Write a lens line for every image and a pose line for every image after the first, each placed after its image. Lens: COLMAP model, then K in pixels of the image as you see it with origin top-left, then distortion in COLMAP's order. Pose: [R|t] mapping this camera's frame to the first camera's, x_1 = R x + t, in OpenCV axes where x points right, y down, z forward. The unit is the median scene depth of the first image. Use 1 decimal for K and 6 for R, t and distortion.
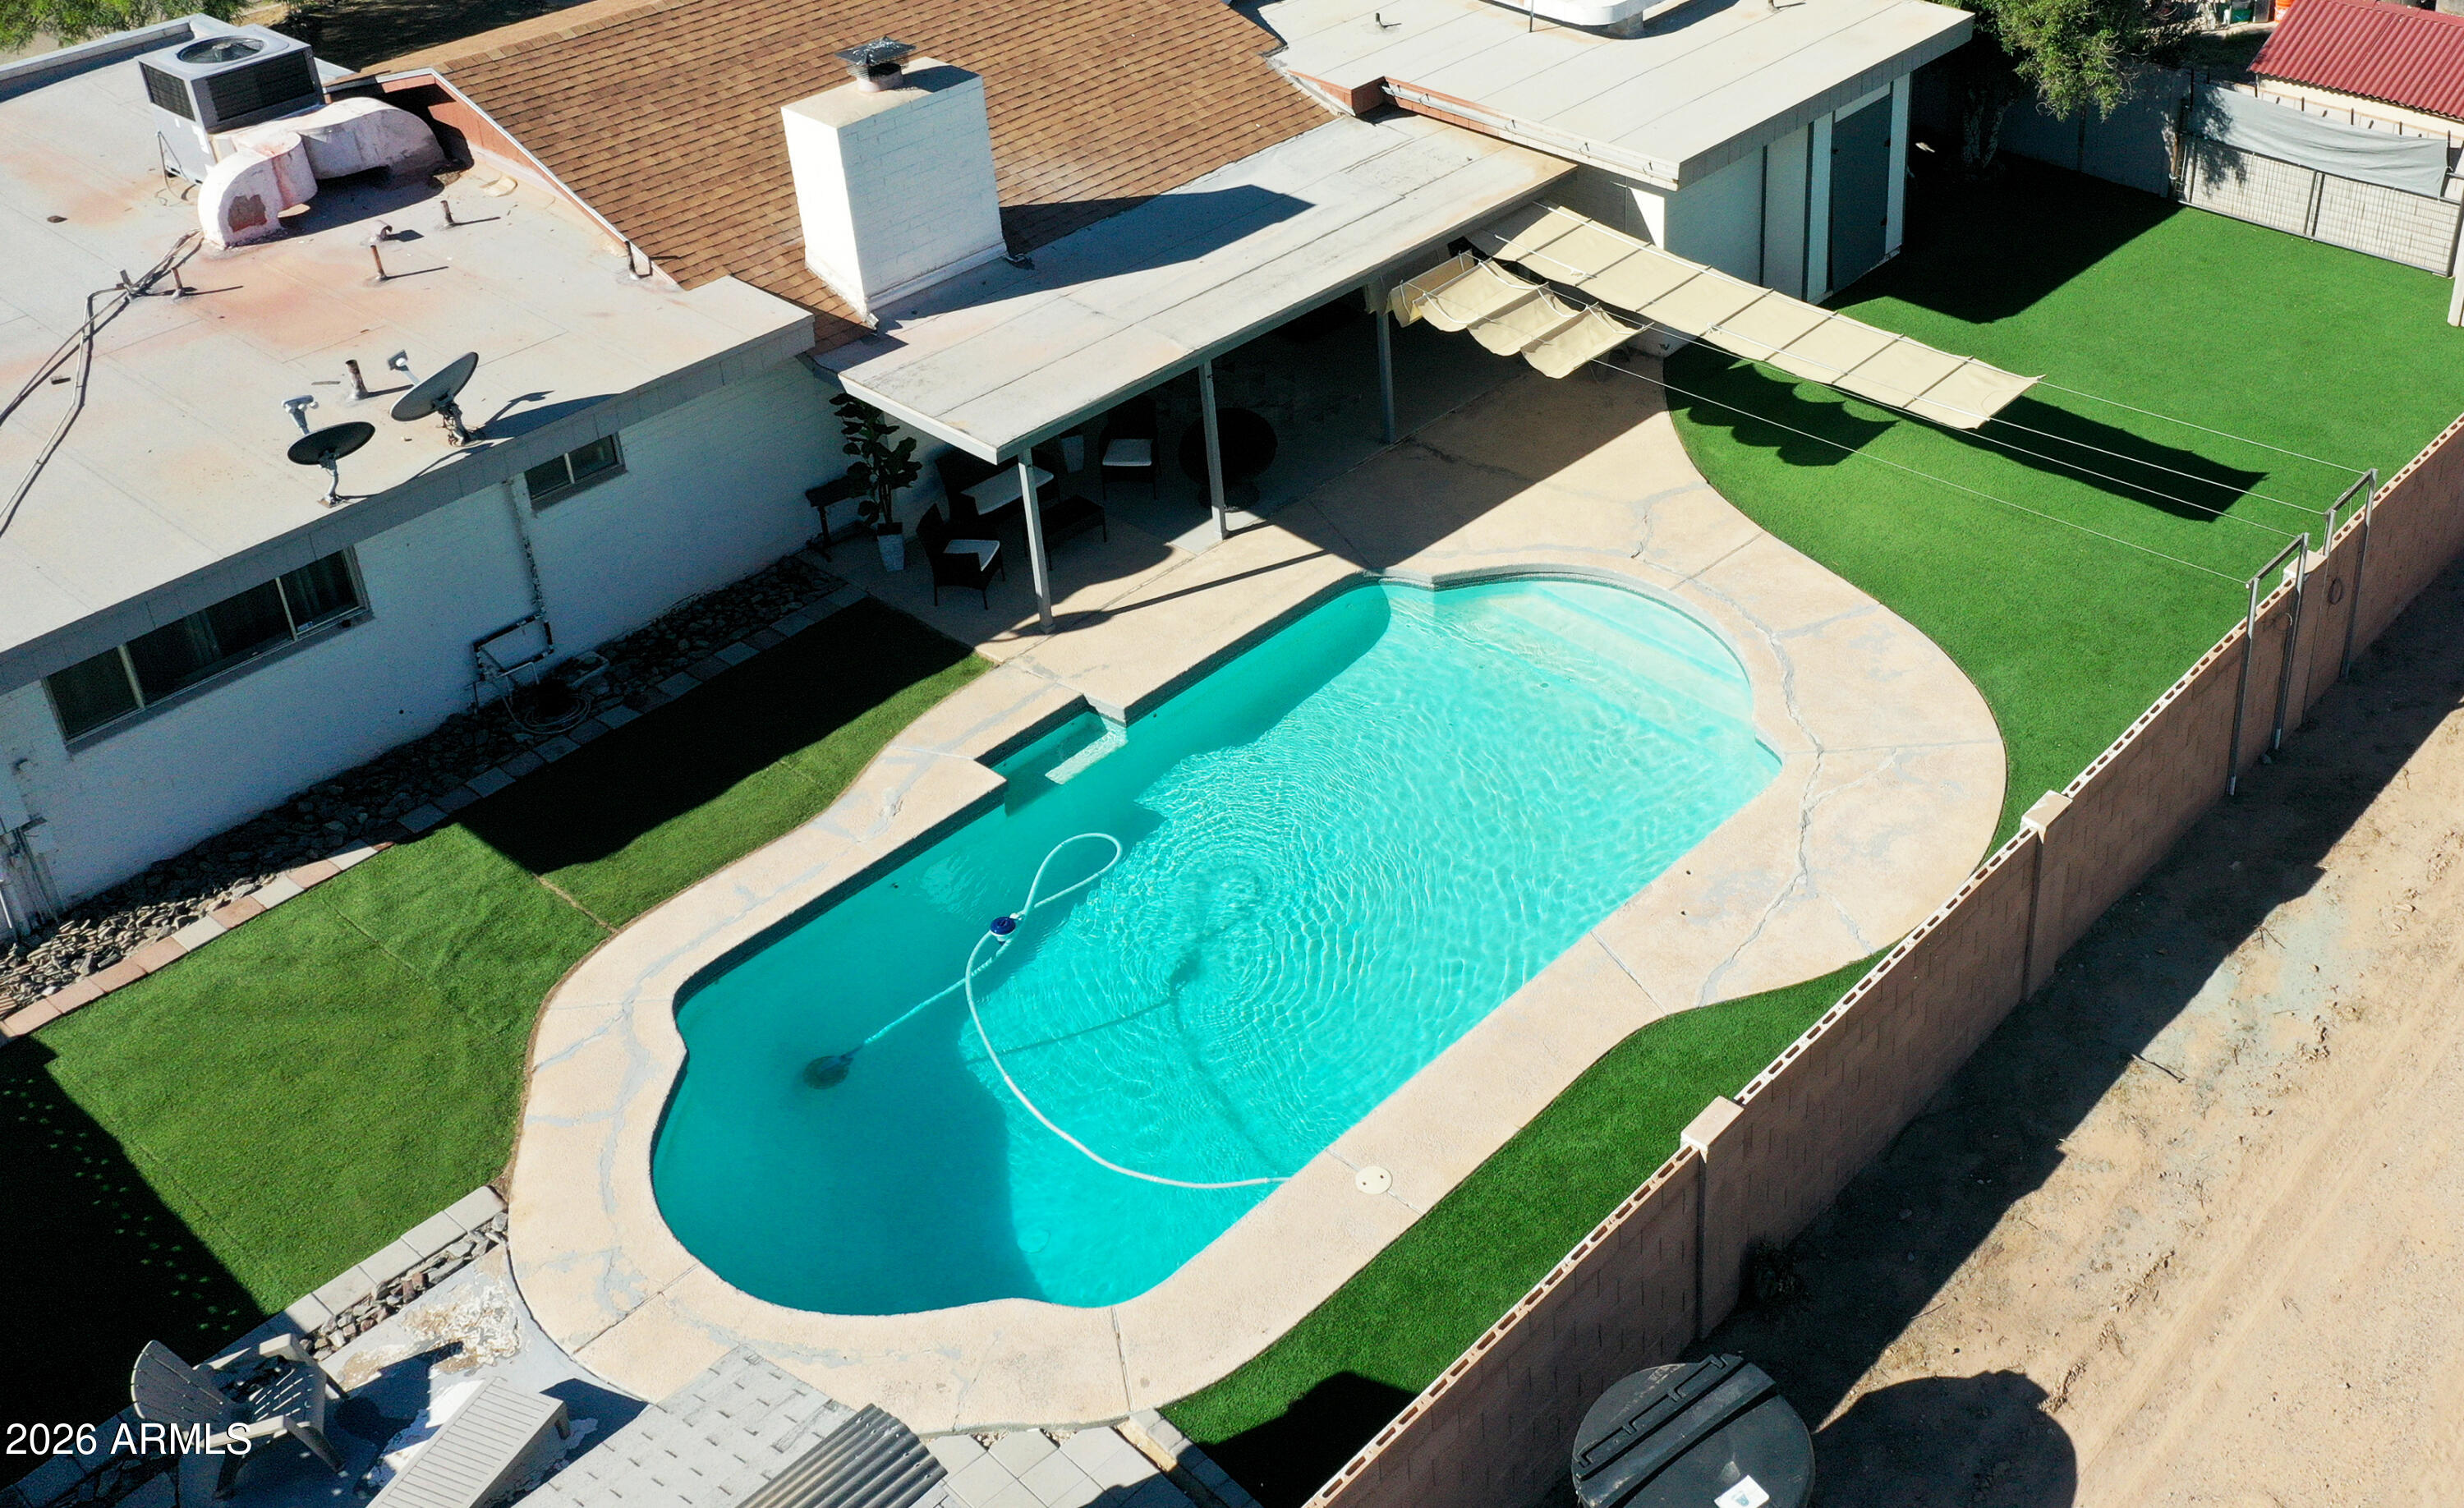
lens RADIAL K [[2519.9, 0, 1585.6], [0, 2519.9, 450.8], [0, 0, 1]] dist [0.011527, 0.000000]
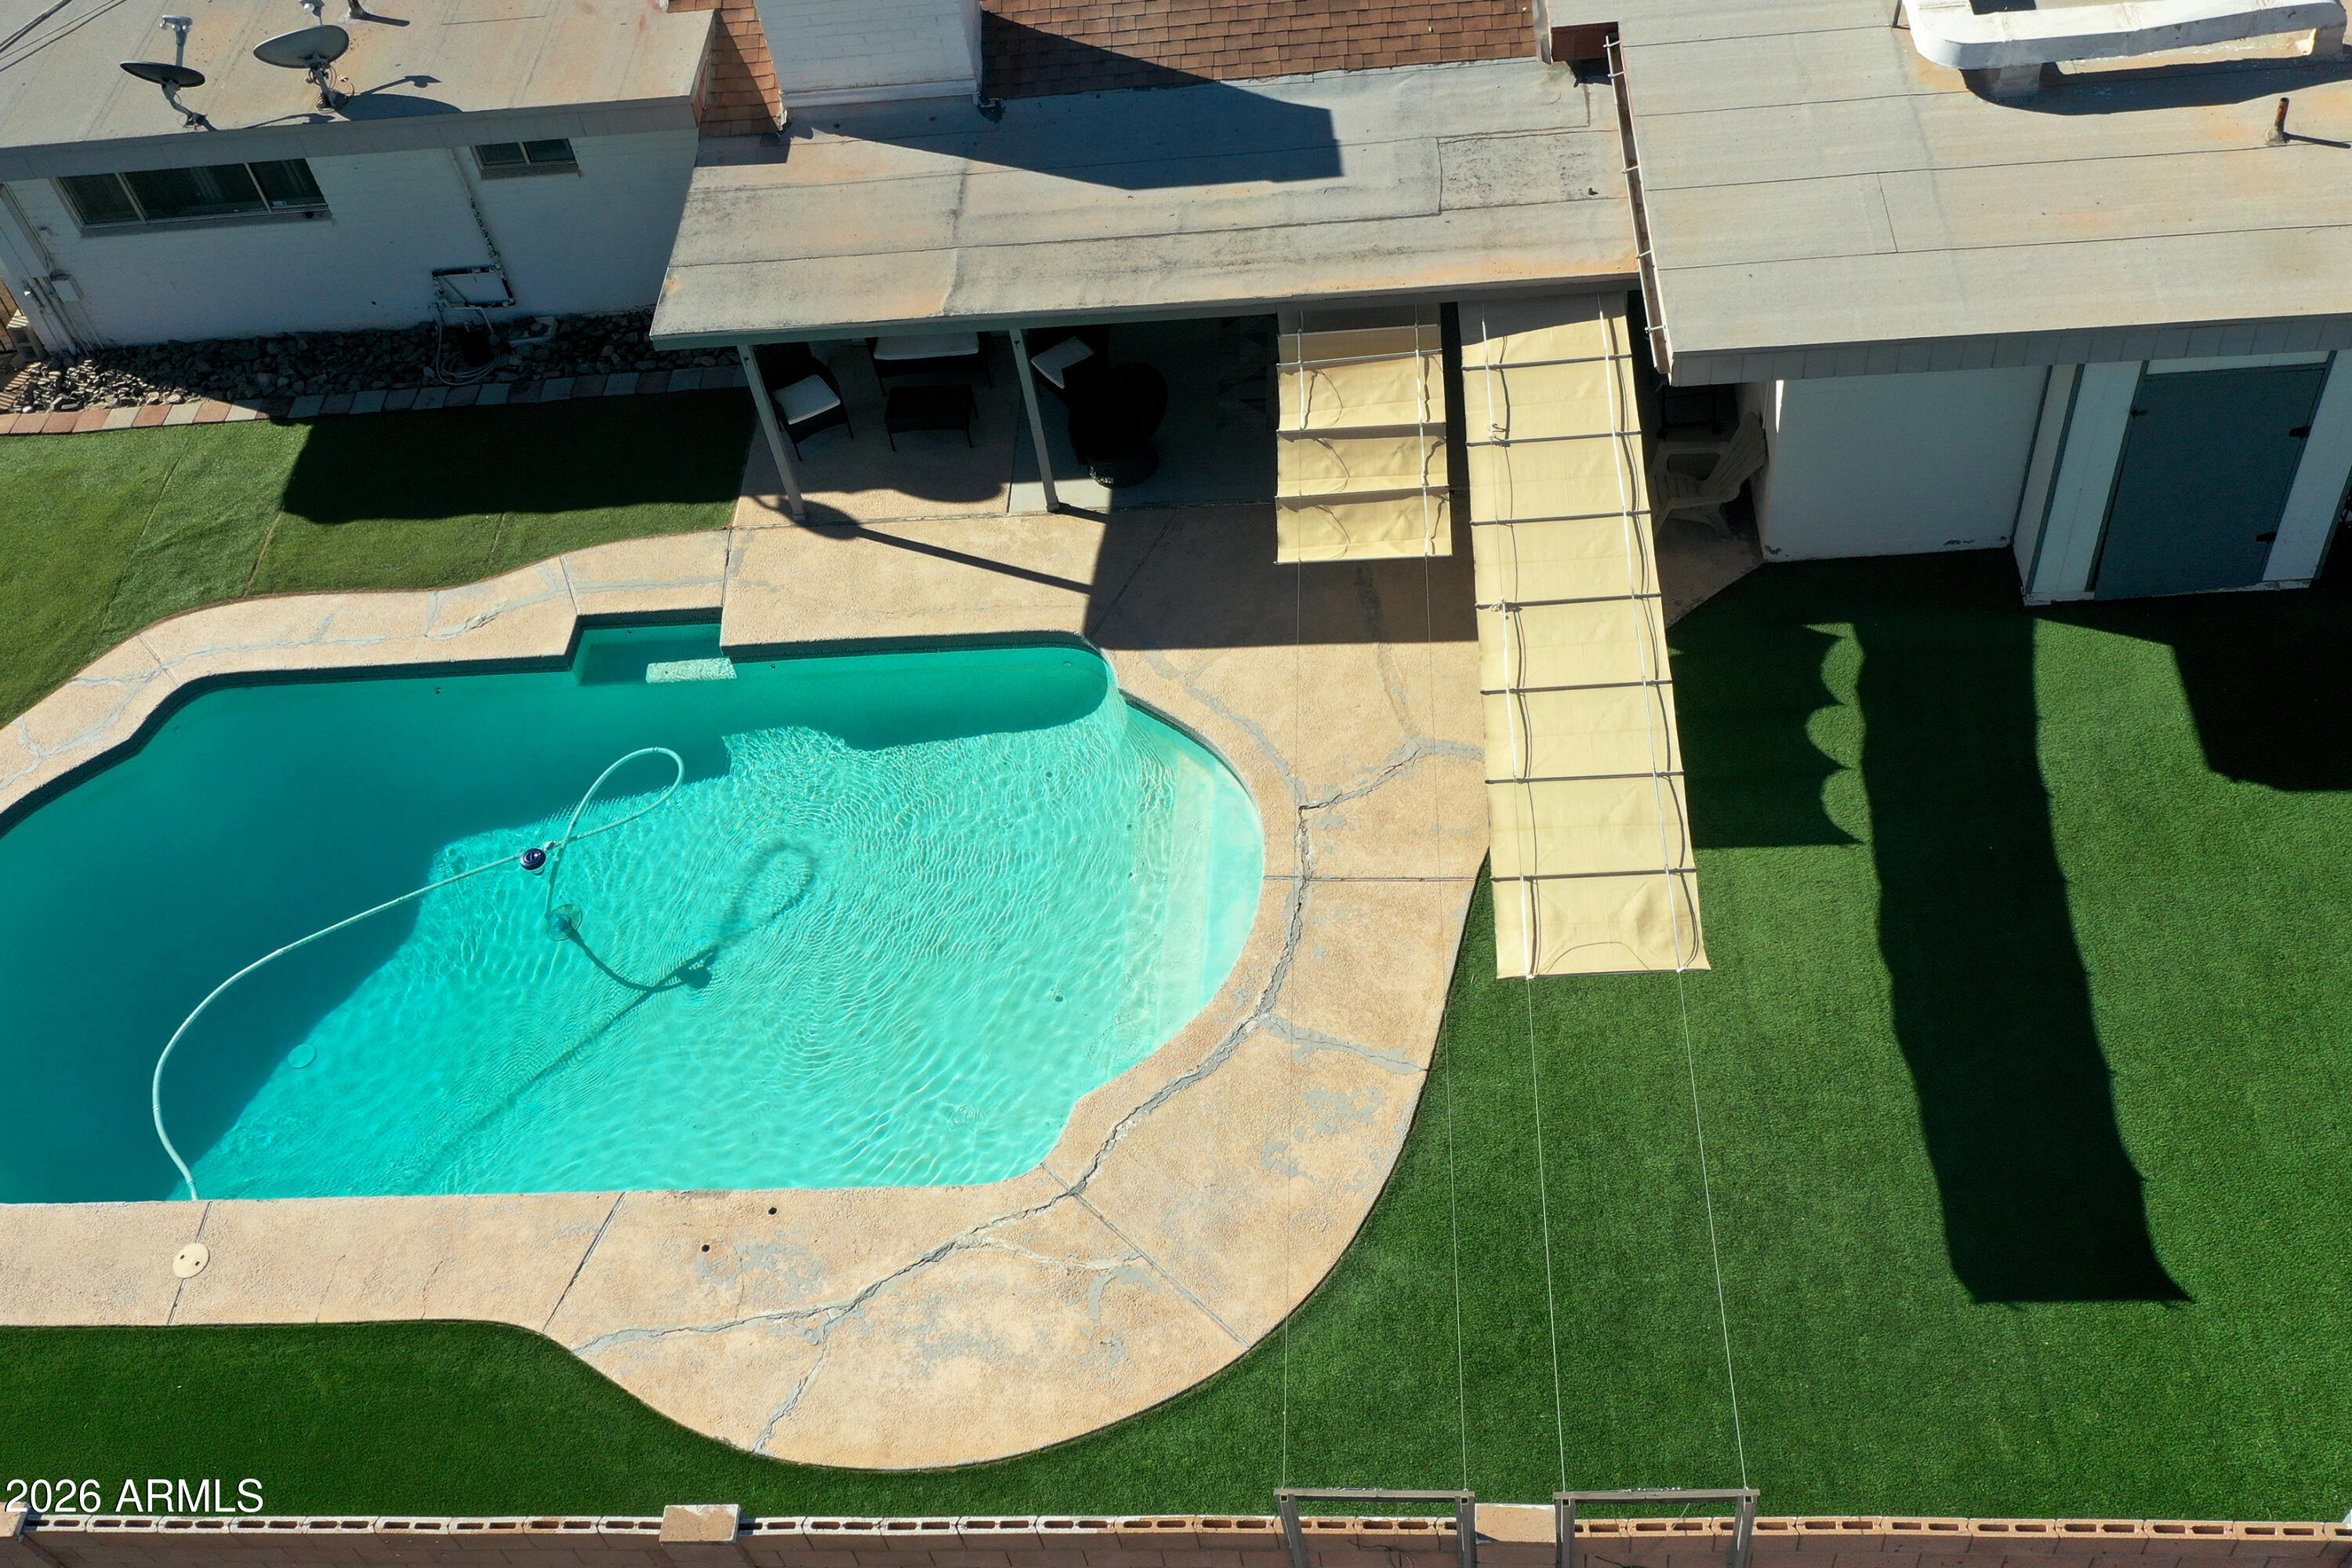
lens RADIAL K [[2291.4, 0, 1178.6], [0, 2291.4, 785.7], [0, 0, 1]] dist [0.014618, 0.000000]
pose [[0.587146, 0.573568, -0.571208, 0.402005], [-0.294167, 0.808590, 0.509556, -0.315812], [0.754139, -0.131153, 0.643485, 0.542196]]
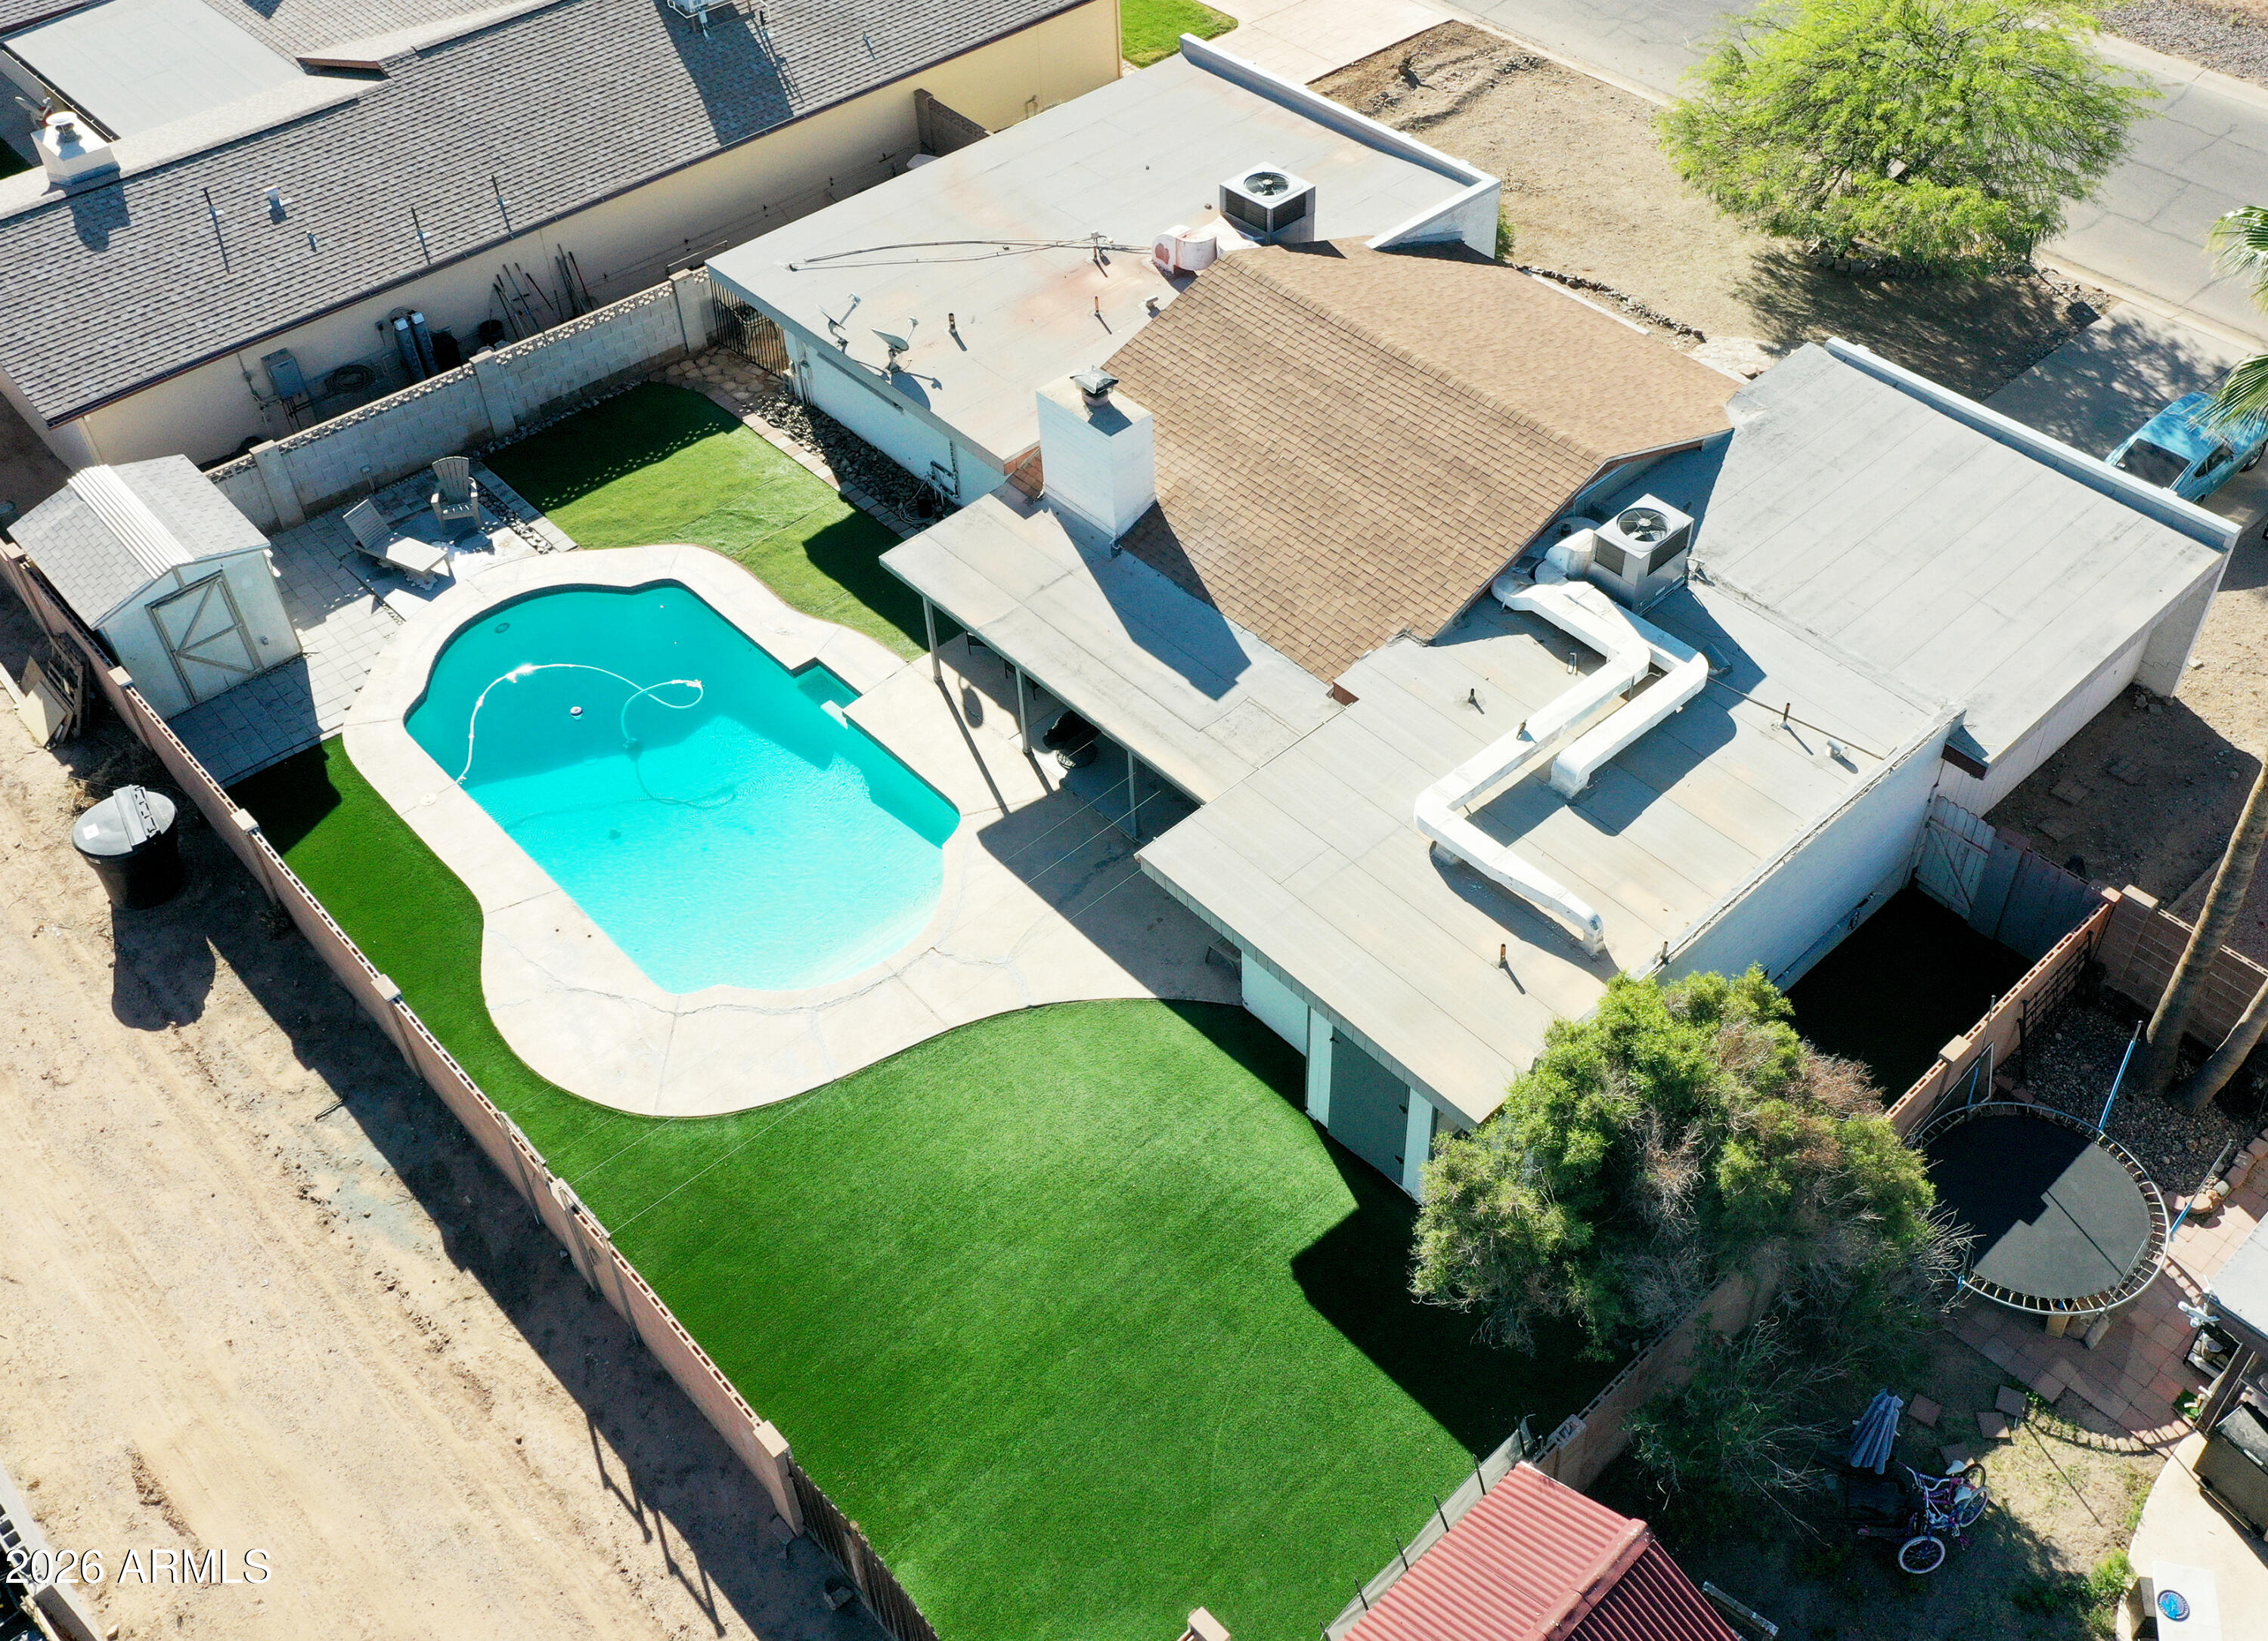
lens RADIAL K [[2150.1, 0, 1214.4], [0, 2150.1, 742.5], [0, 0, 1]] dist [0.013933, 0.000000]
pose [[-0.137210, 0.688144, -0.712483, 0.805007], [-0.473782, 0.586079, 0.657299, -0.925008], [0.869887, 0.427749, 0.245614, 0.815623]]
